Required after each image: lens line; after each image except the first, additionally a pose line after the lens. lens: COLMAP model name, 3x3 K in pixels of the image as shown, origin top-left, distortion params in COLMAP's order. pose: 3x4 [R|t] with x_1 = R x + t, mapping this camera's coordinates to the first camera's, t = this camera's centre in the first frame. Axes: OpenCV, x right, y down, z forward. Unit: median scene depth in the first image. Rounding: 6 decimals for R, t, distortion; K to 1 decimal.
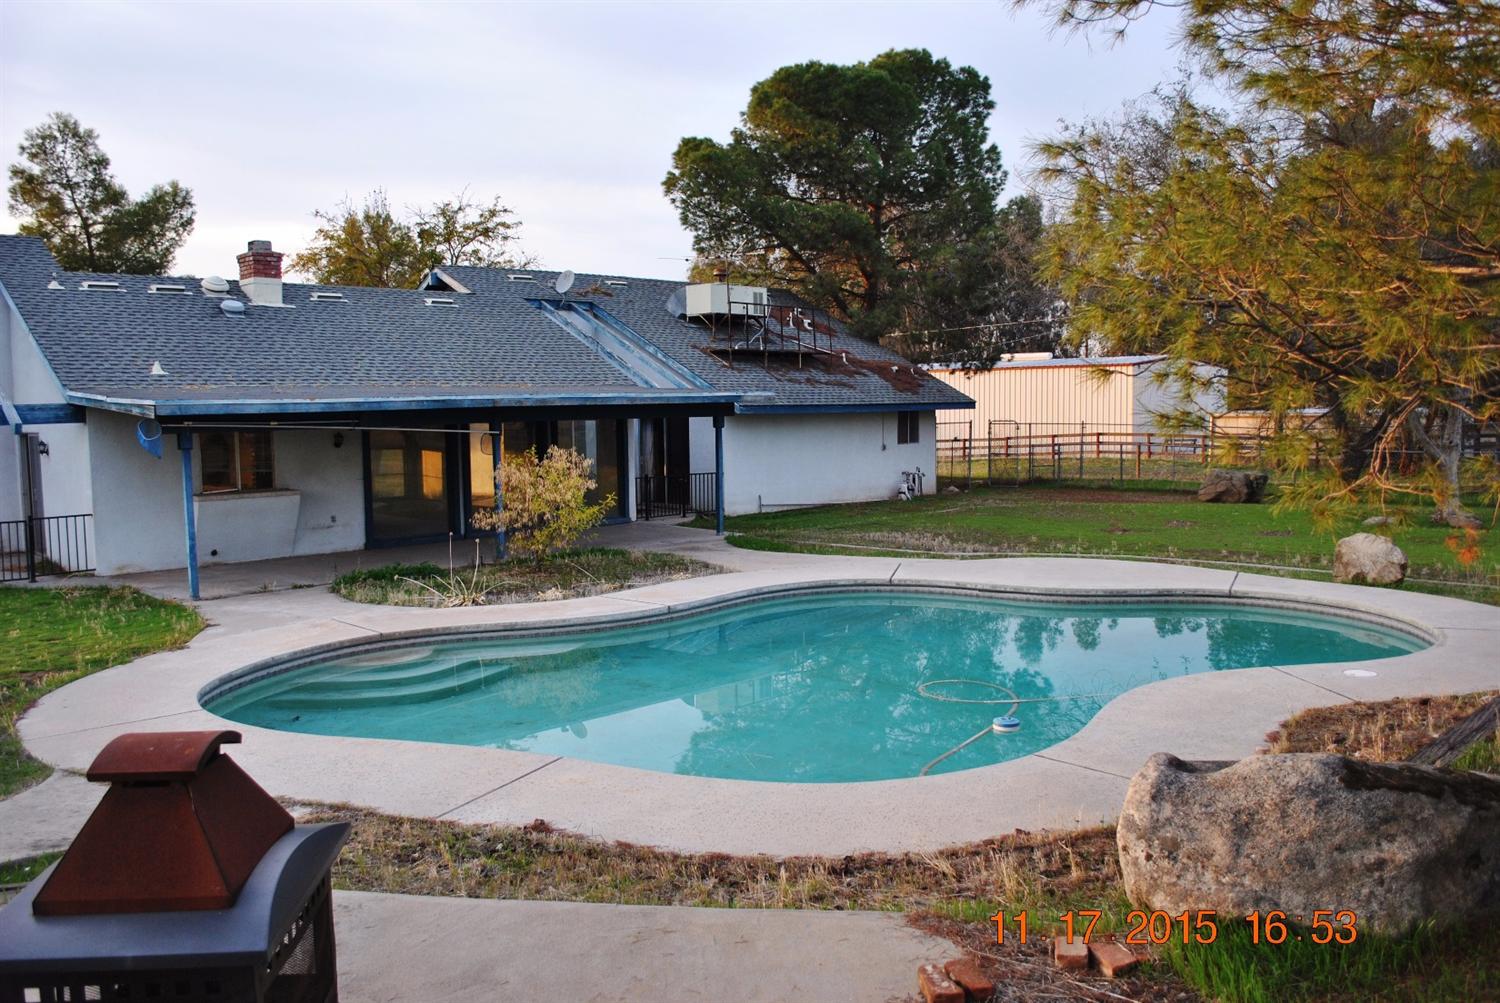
lens RADIAL K [[1176.4, 0, 750.0], [0, 1176.4, 501.5], [0, 0, 1]] dist [-0.101404, -0.000599]
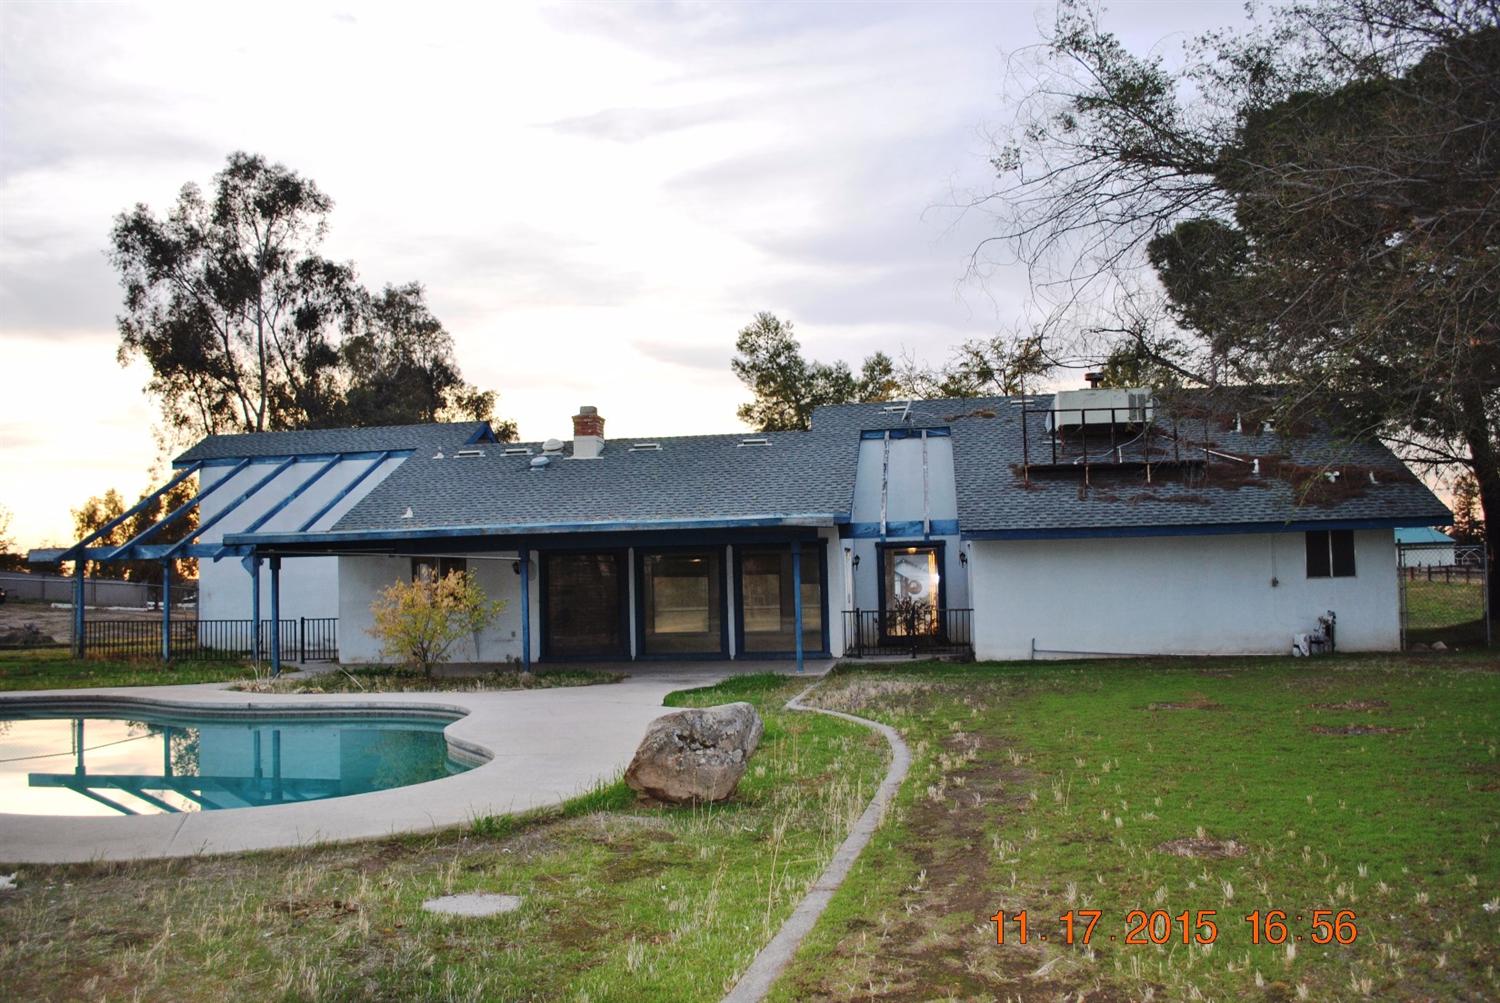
lens RADIAL K [[1176.4, 0, 750.0], [0, 1176.4, 501.5], [0, 0, 1]] dist [-0.101404, -0.000599]
pose [[0.586888, -0.055176, -0.807786, 0.680167], [-0.051514, 0.993109, -0.105261, -0.005344], [0.808028, 0.103389, 0.580002, 0.429222]]
